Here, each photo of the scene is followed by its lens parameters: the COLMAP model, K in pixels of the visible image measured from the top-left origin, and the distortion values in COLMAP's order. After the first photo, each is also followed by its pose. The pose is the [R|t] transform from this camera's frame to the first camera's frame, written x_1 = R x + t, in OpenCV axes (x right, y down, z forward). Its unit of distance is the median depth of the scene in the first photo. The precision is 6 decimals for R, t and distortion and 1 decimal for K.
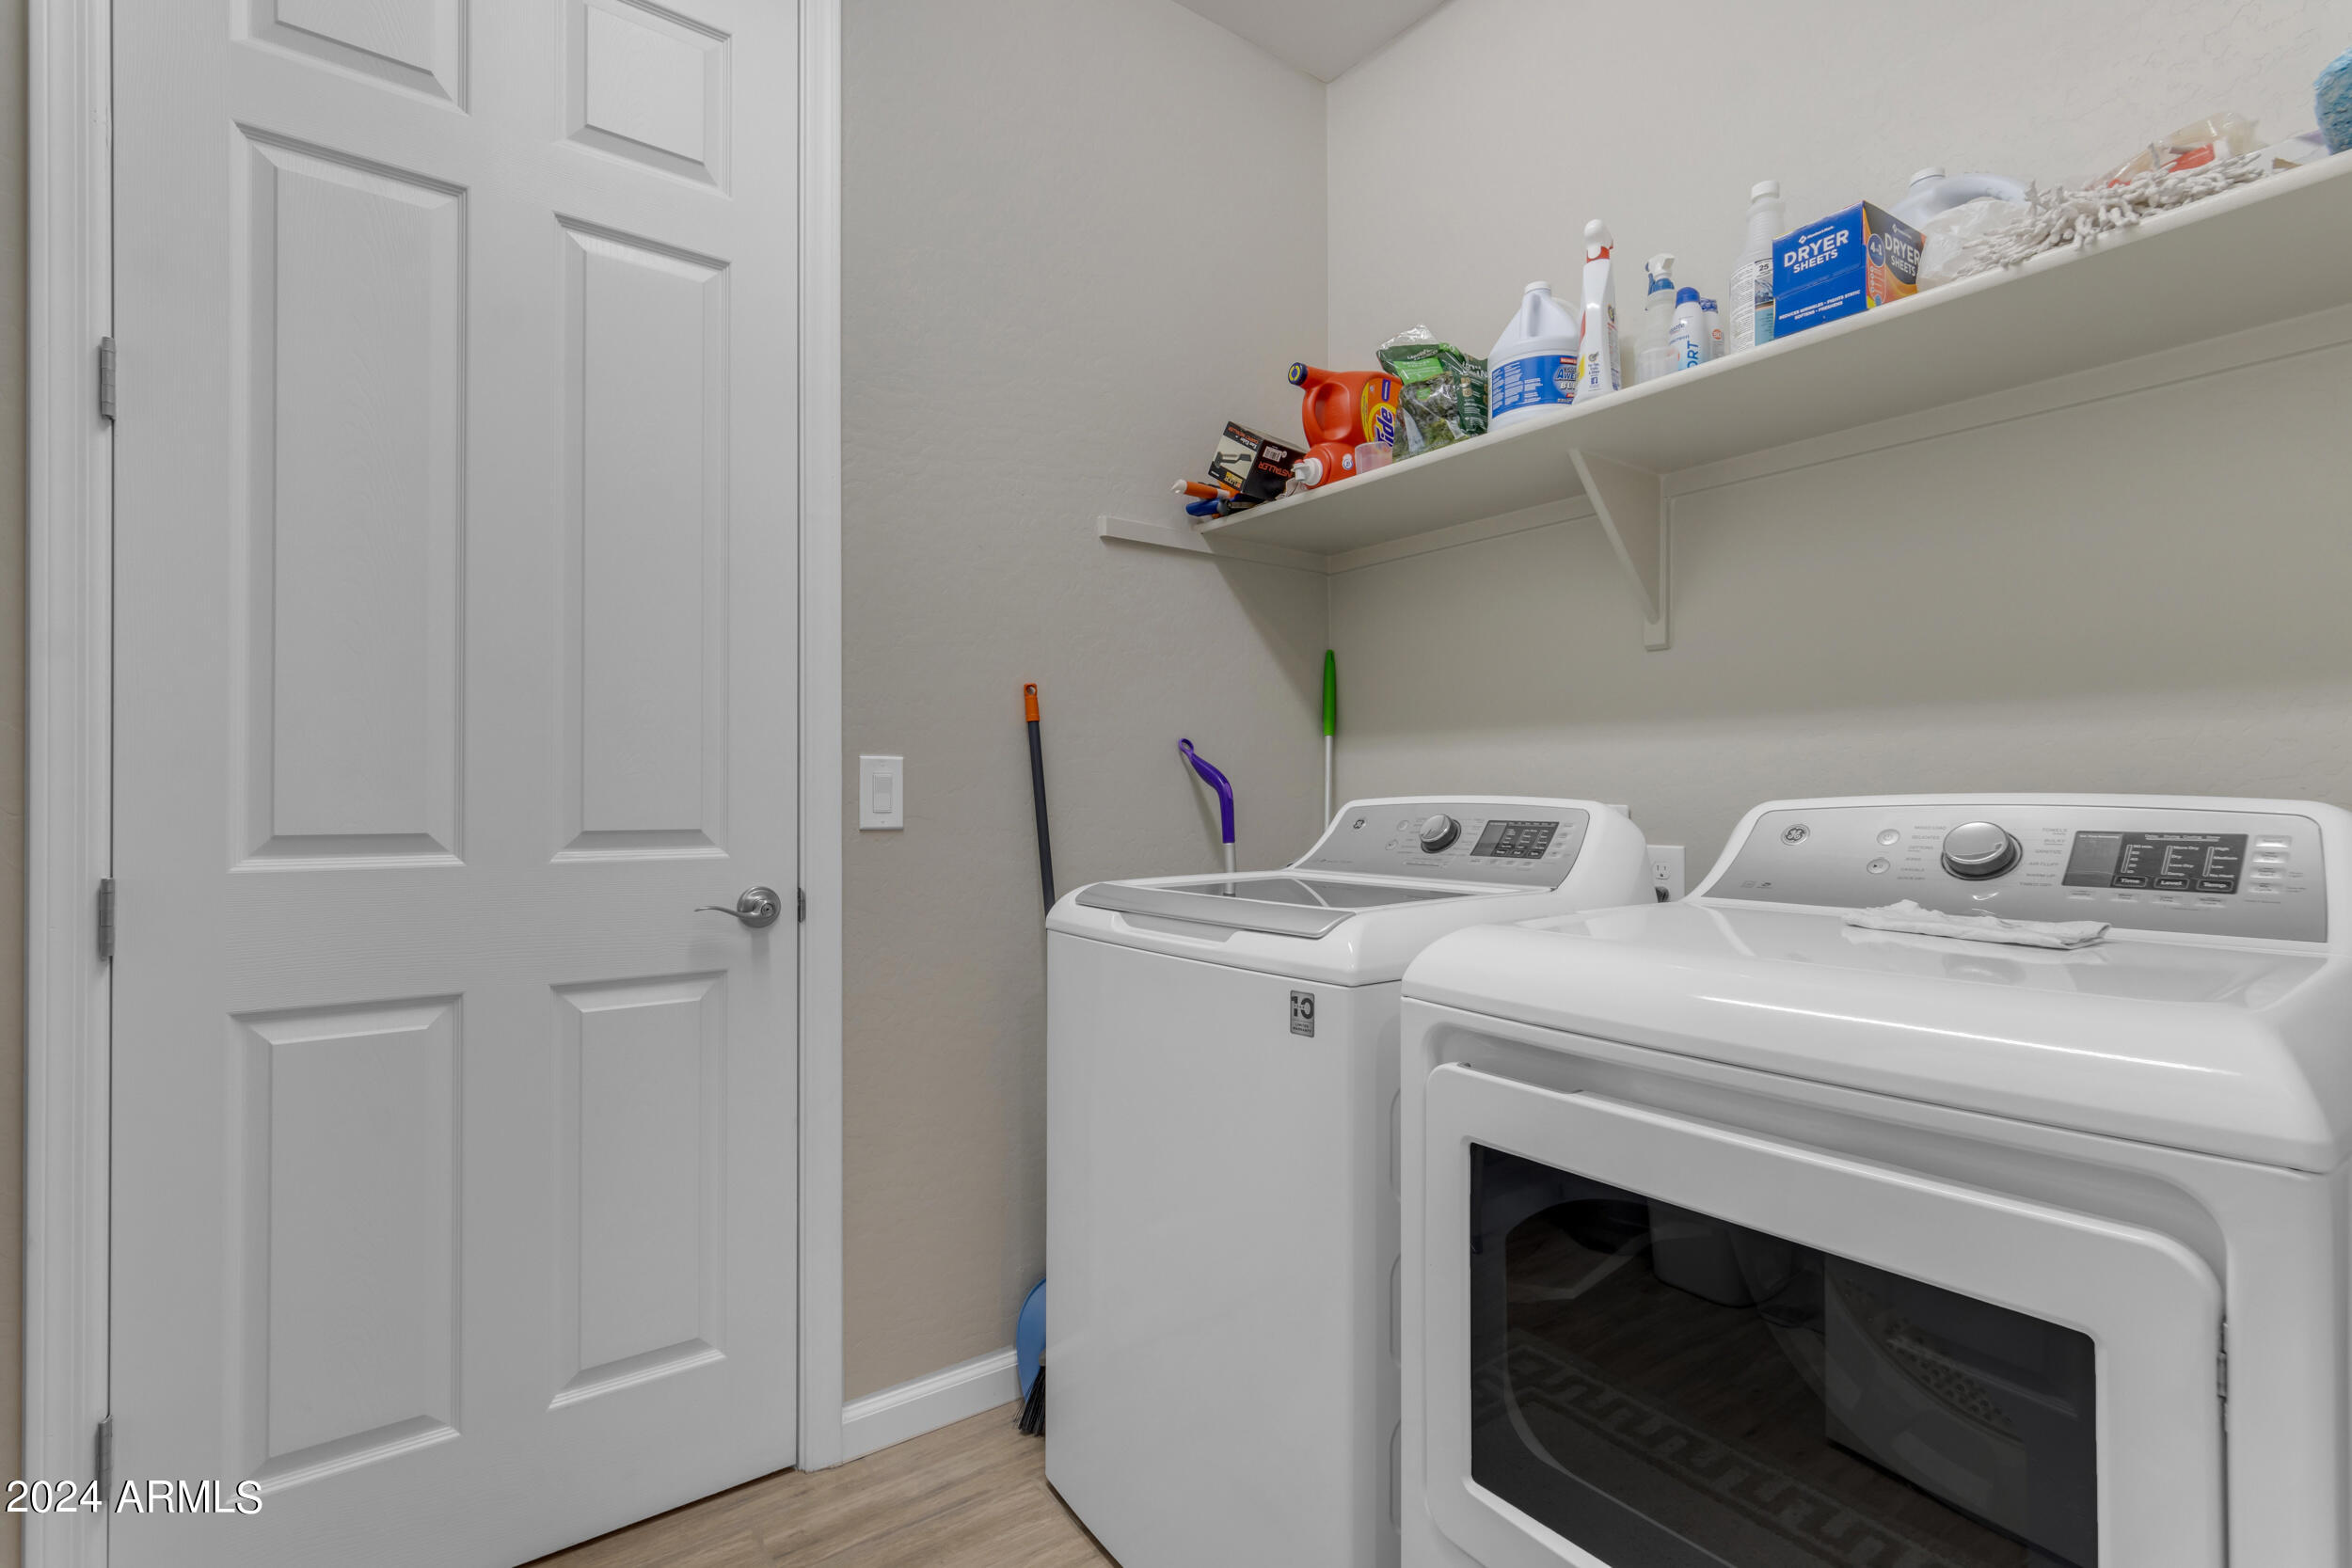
lens RADIAL K [[1076.2, 0, 1180.2], [0, 1076.2, 788.7], [0, 0, 1]] dist [-0.000785, 0.002143]
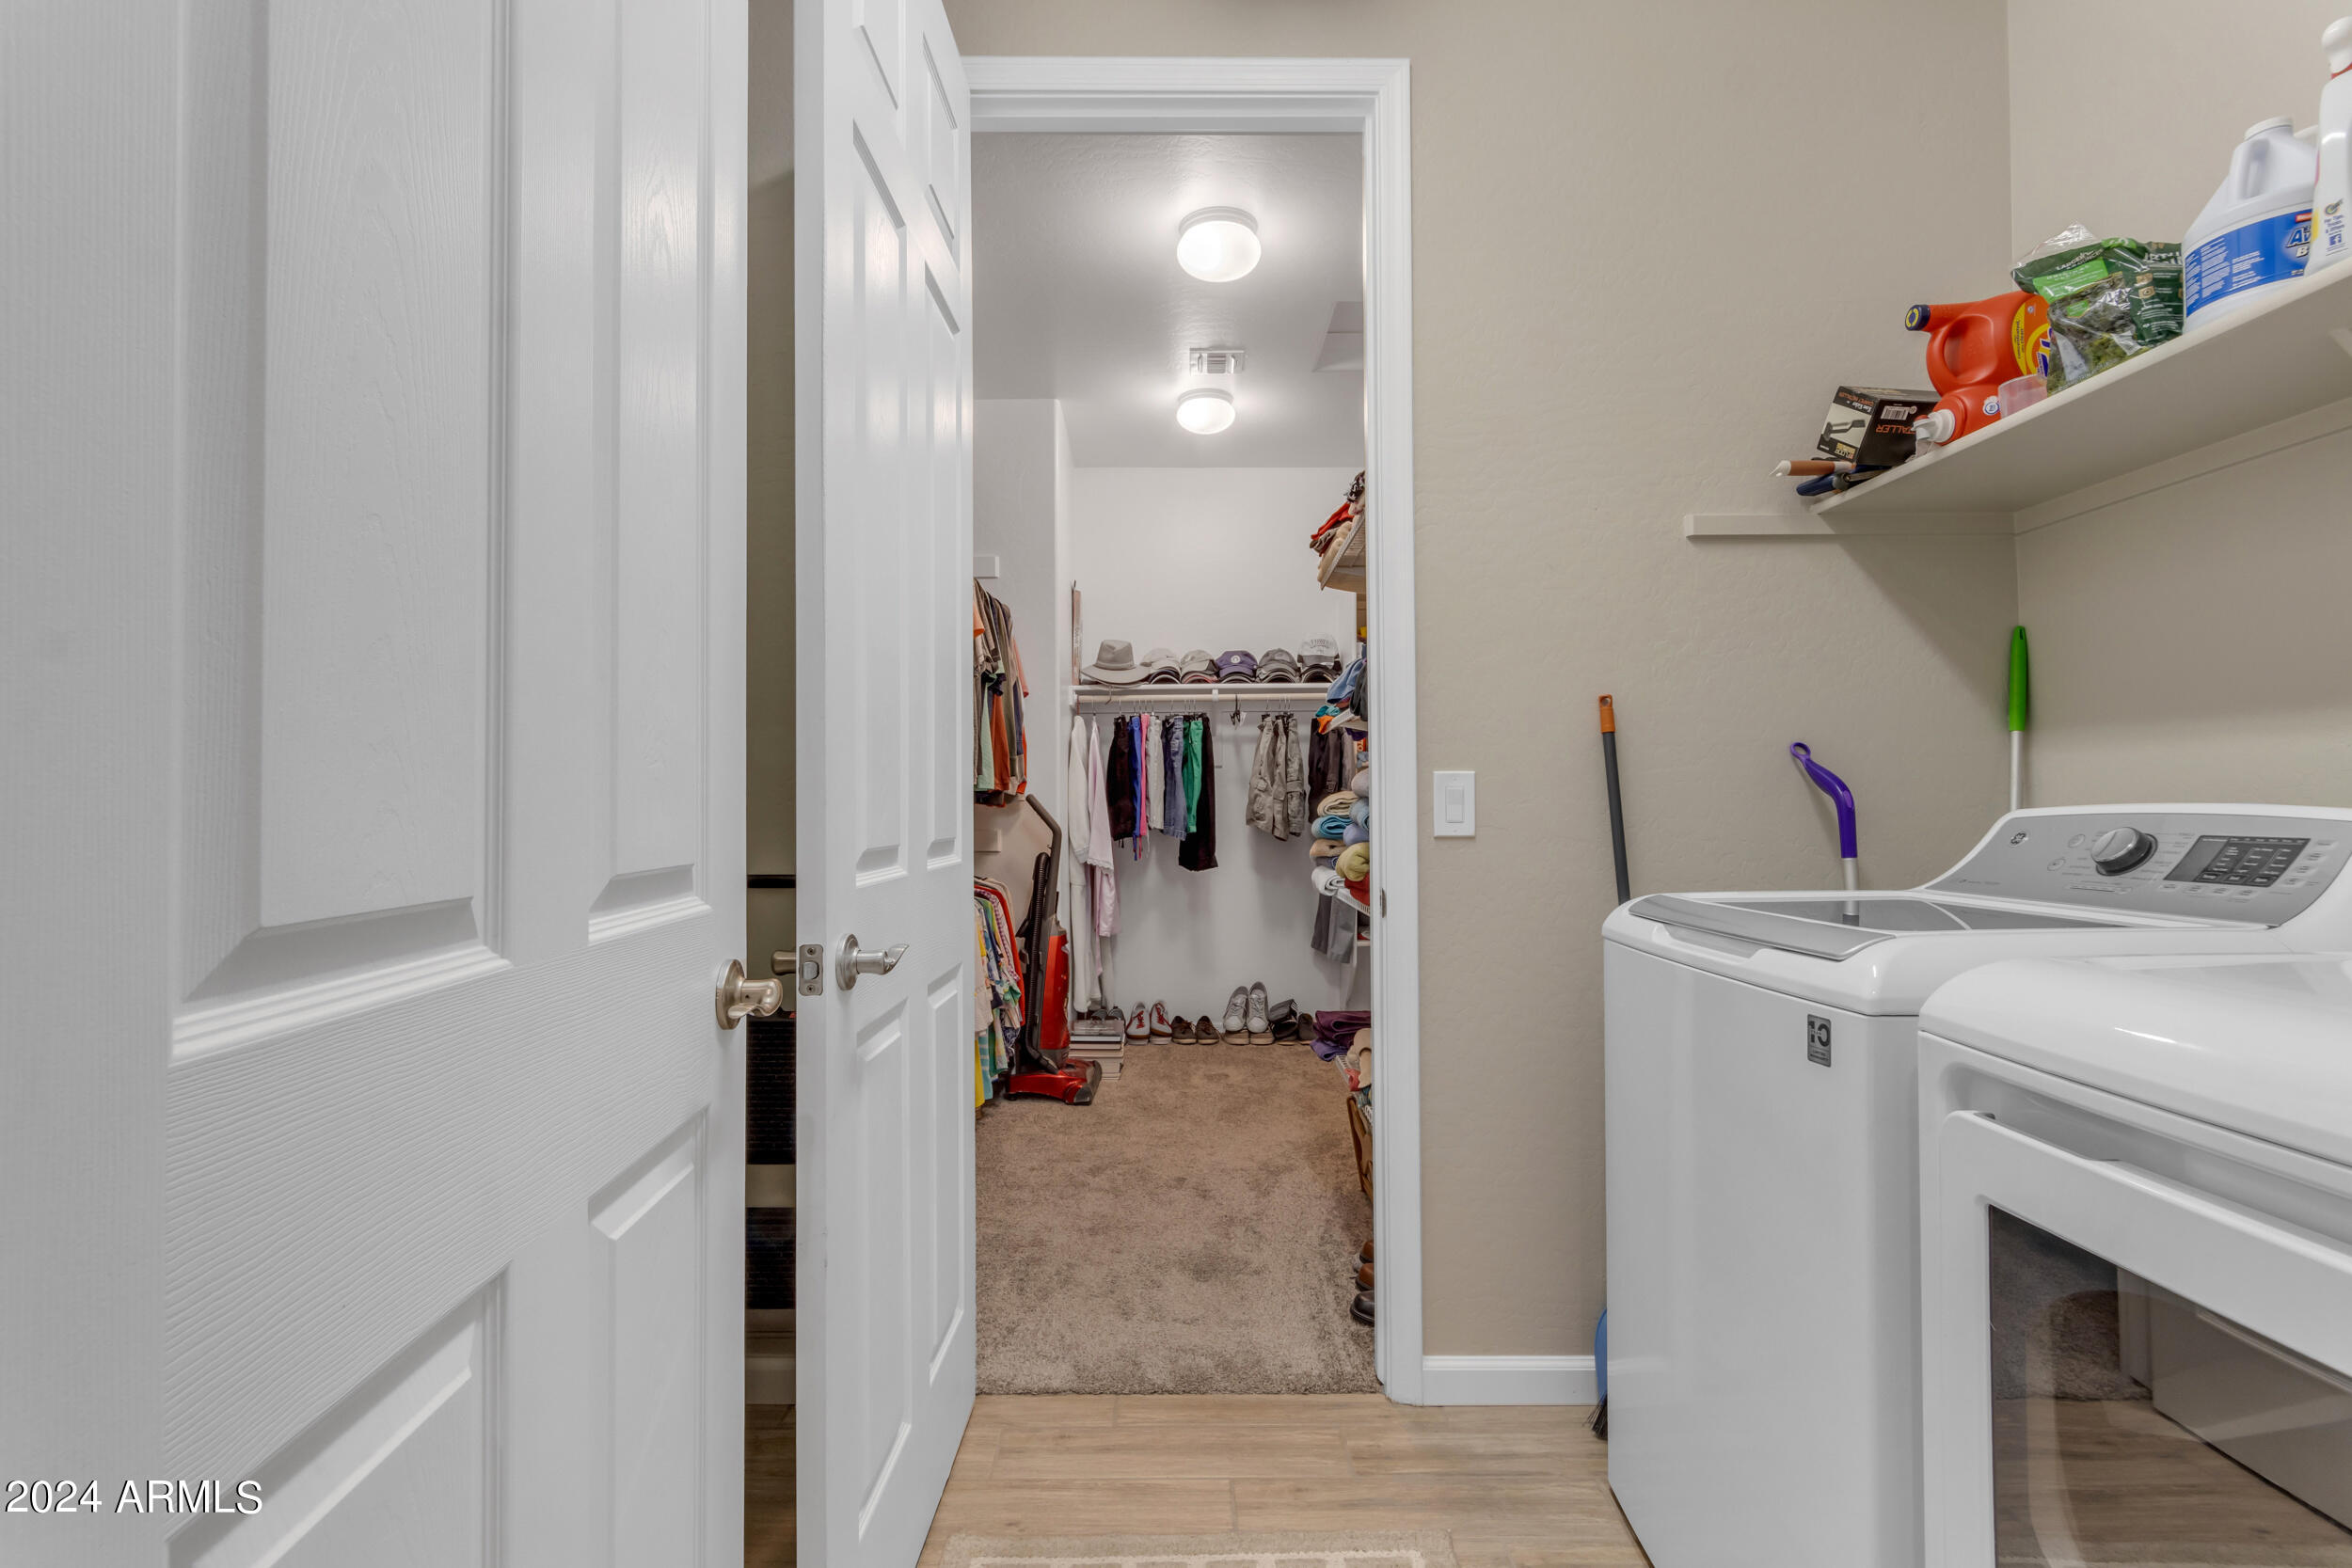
lens RADIAL K [[1076.2, 0, 1180.2], [0, 1076.2, 788.7], [0, 0, 1]] dist [-0.000785, 0.002143]
pose [[0.806649, -0.014768, -0.590846, 0.152760], [0.009394, 0.999882, -0.012167, -0.001483], [0.590956, 0.004264, 0.806692, -0.053017]]
